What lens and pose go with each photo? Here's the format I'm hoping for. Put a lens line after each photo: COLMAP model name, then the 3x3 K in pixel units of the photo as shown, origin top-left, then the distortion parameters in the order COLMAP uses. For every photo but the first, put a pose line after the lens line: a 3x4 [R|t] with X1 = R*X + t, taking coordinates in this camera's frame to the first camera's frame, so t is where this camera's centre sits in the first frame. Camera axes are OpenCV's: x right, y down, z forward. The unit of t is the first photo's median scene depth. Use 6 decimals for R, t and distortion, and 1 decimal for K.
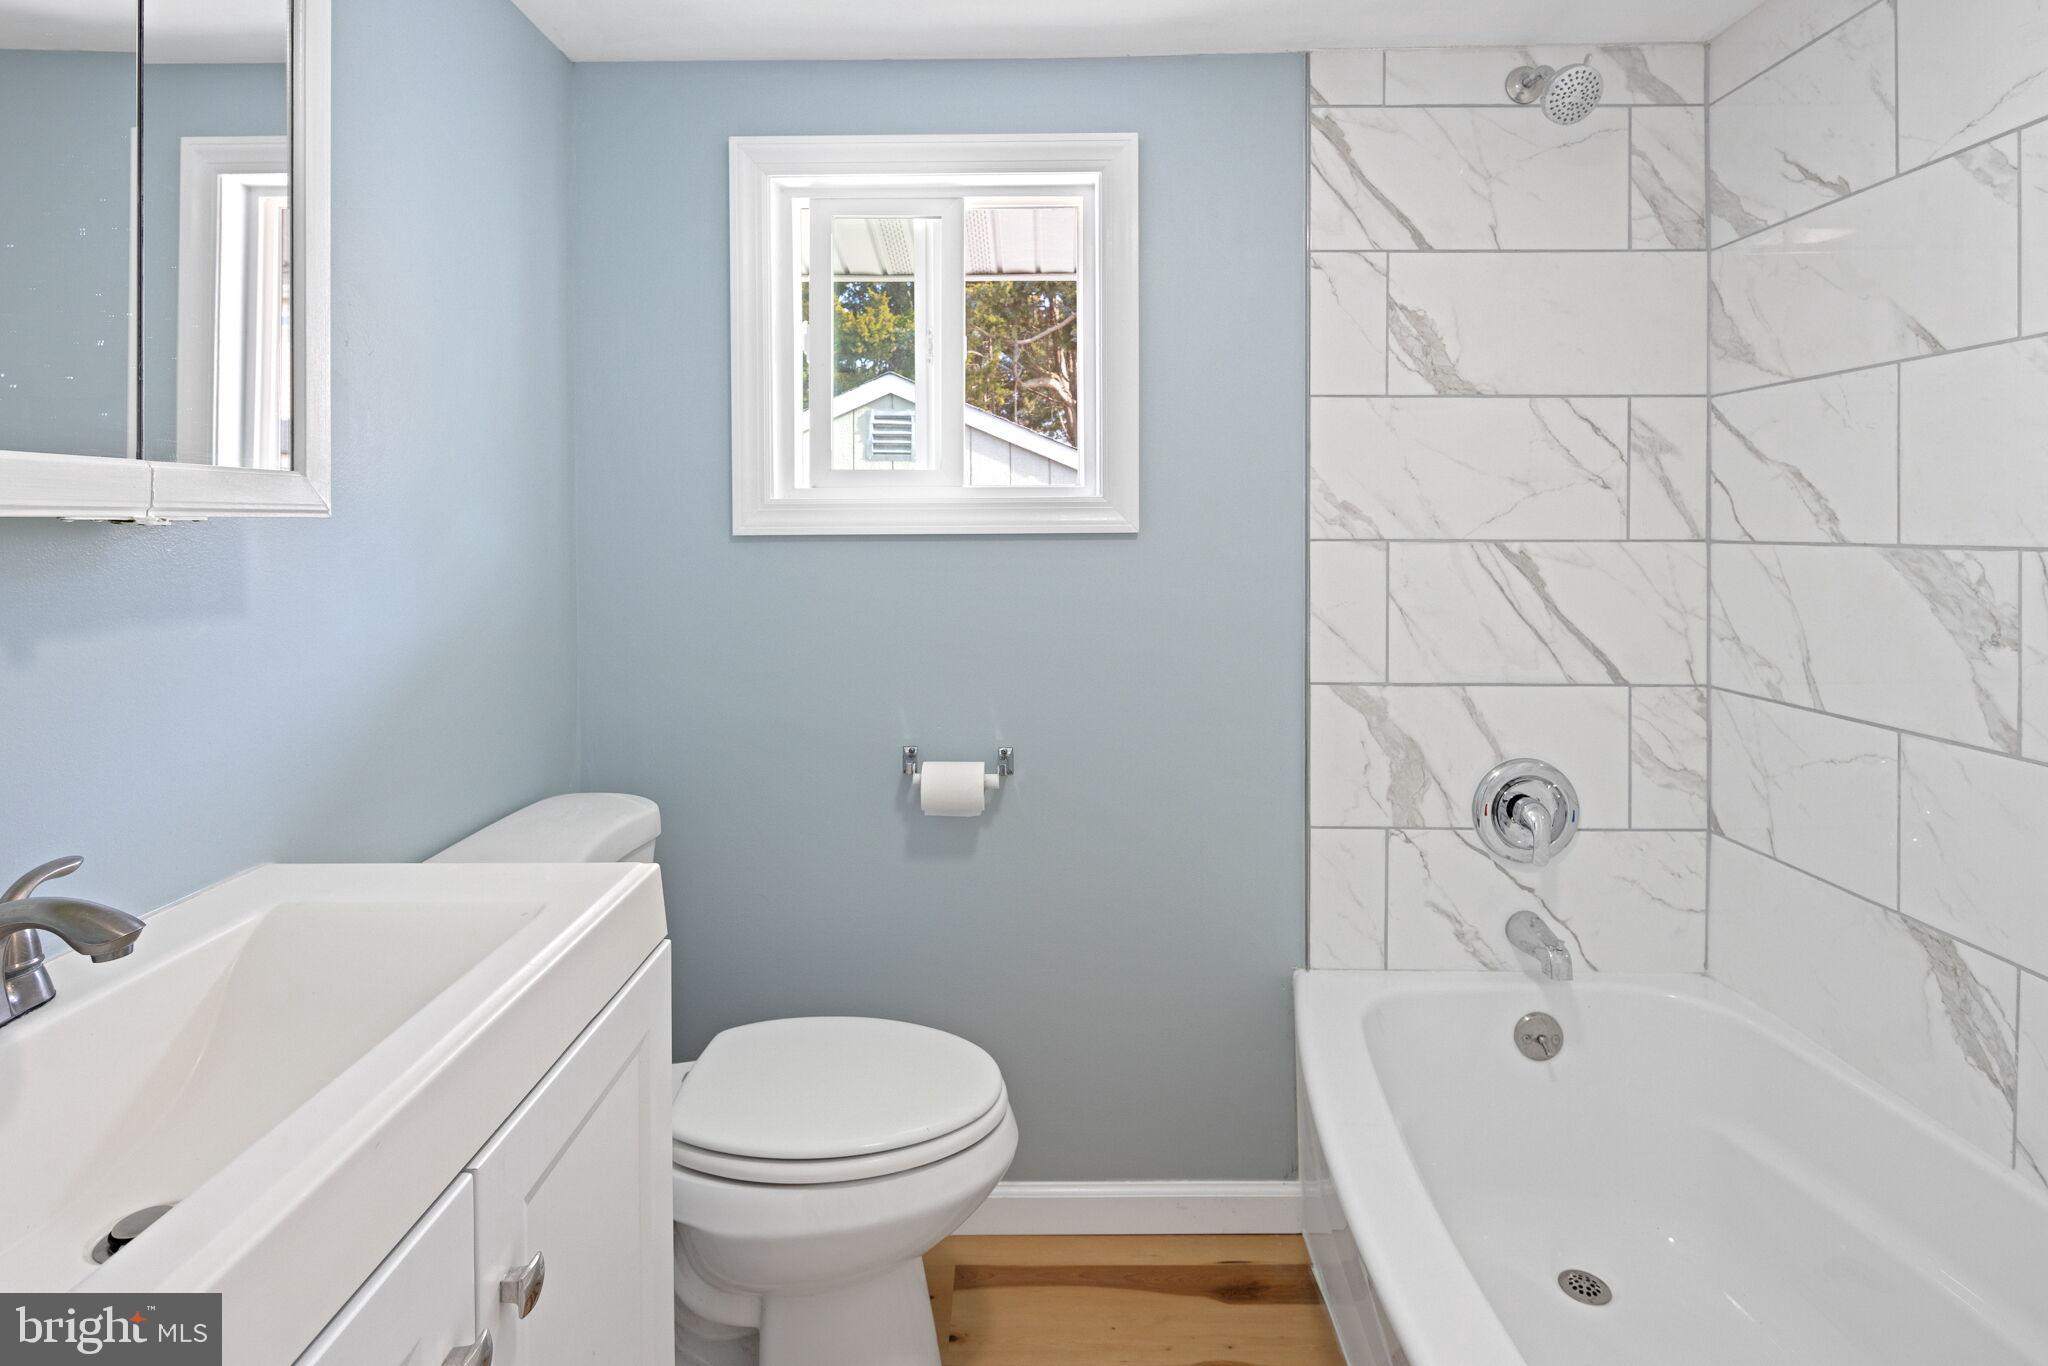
lens RADIAL K [[995.3, 0, 1018.7], [0, 995.3, 562.9], [0, 0, 1]] dist [0.008713, -0.007571]
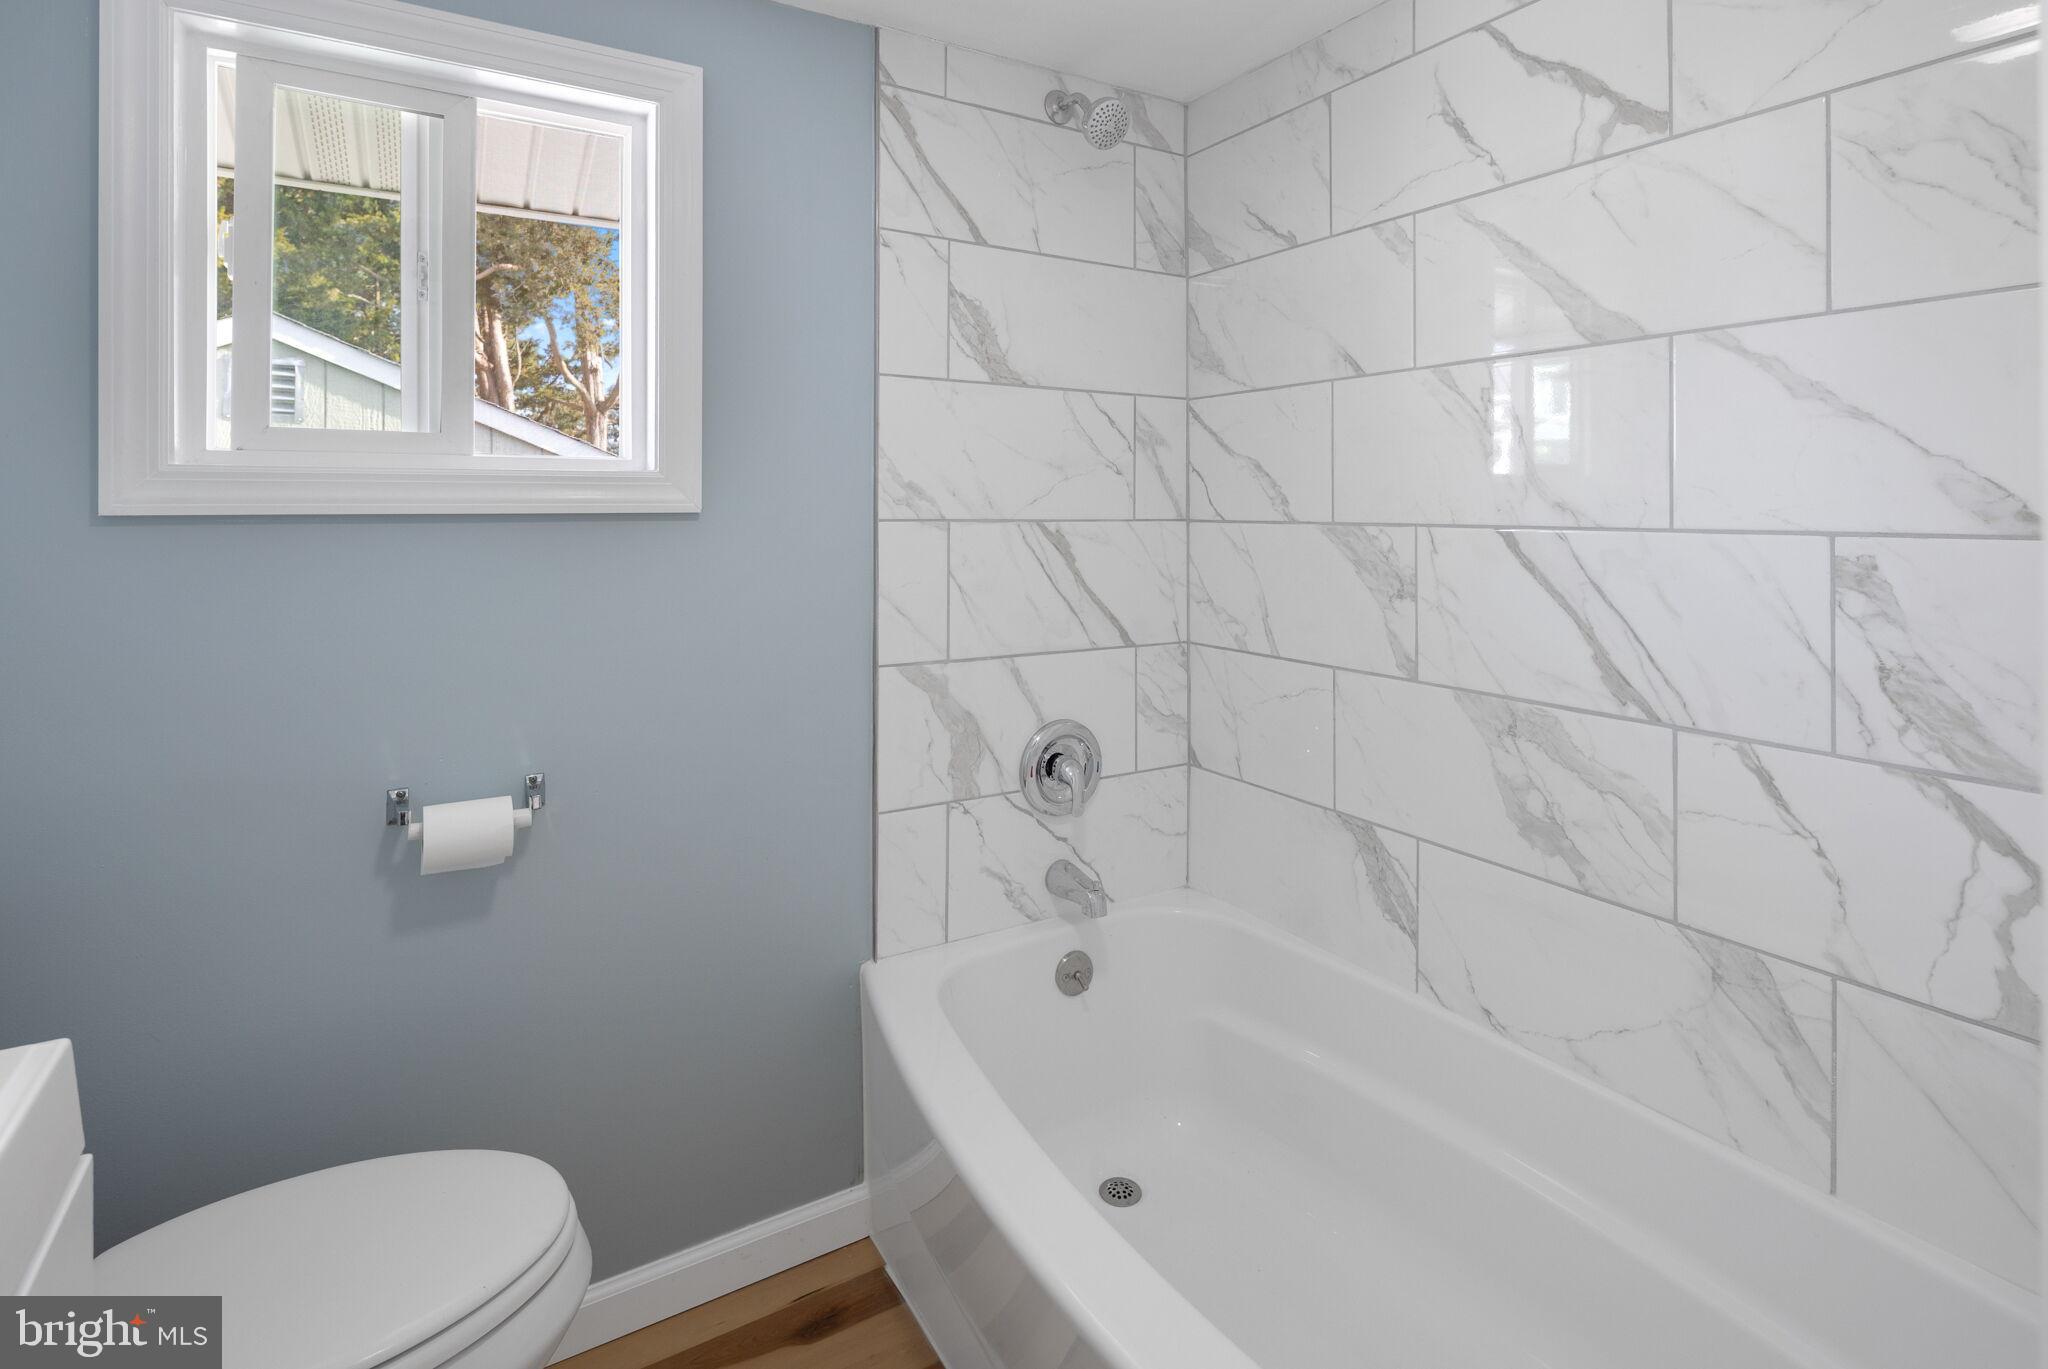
lens RADIAL K [[1000.7, 0, 1018.6], [0, 1000.7, 523.2], [0, 0, 1]] dist [0.003307, -0.000716]
pose [[0.854998, -0.004098, 0.518616, -0.103517], [0.015179, 0.999738, -0.017125, -0.001121], [-0.518410, 0.022514, 0.854836, 0.084994]]
